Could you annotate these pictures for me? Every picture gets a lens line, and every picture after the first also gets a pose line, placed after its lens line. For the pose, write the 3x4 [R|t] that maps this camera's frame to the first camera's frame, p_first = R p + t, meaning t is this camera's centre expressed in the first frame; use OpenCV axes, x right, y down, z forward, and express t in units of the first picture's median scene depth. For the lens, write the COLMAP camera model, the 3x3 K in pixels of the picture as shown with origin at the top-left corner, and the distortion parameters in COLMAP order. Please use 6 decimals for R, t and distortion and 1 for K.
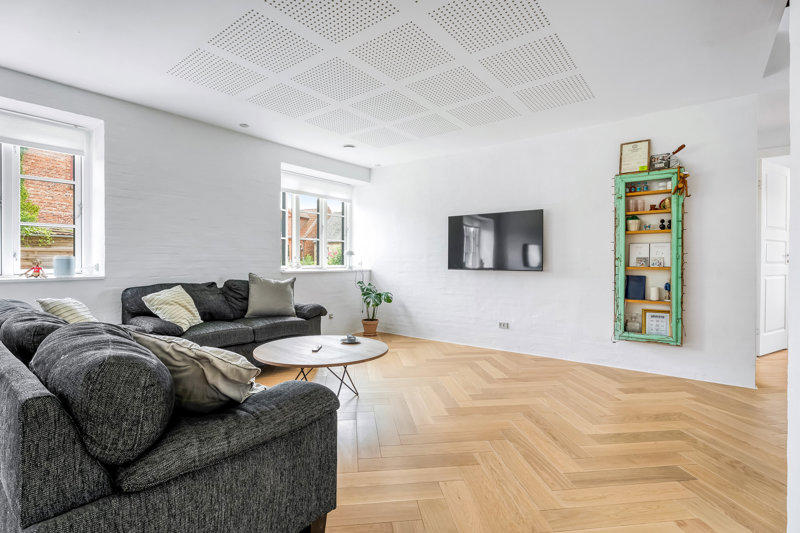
lens RADIAL K [[397.6, 0, 396.4], [0, 397.6, 263.2], [0, 0, 1]] dist [-0.004668, -0.001041]
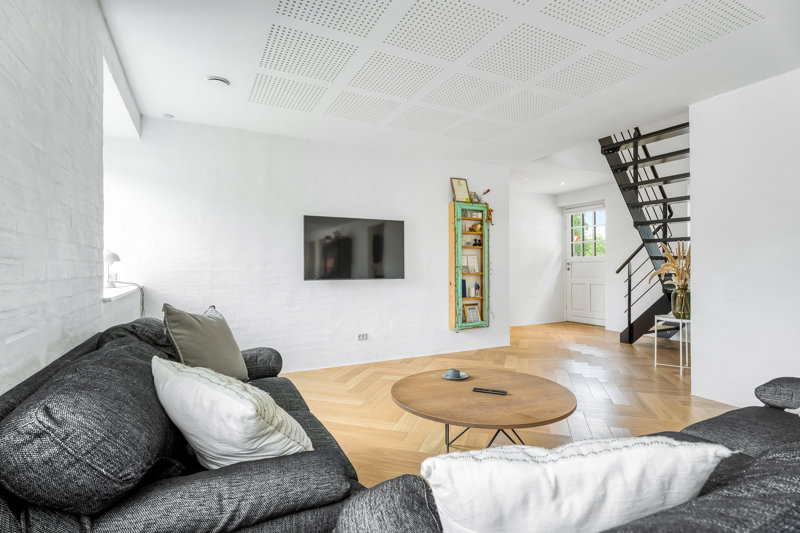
lens RADIAL K [[397.6, 0, 399.3], [0, 397.6, 263.0], [0, 0, 1]] dist [-0.004668, -0.001041]
pose [[0.410545, 0.007279, 0.911811, -0.707847], [0.011578, 0.999846, -0.013195, -0.009260], [-0.911767, 0.015974, 0.410397, 0.658357]]
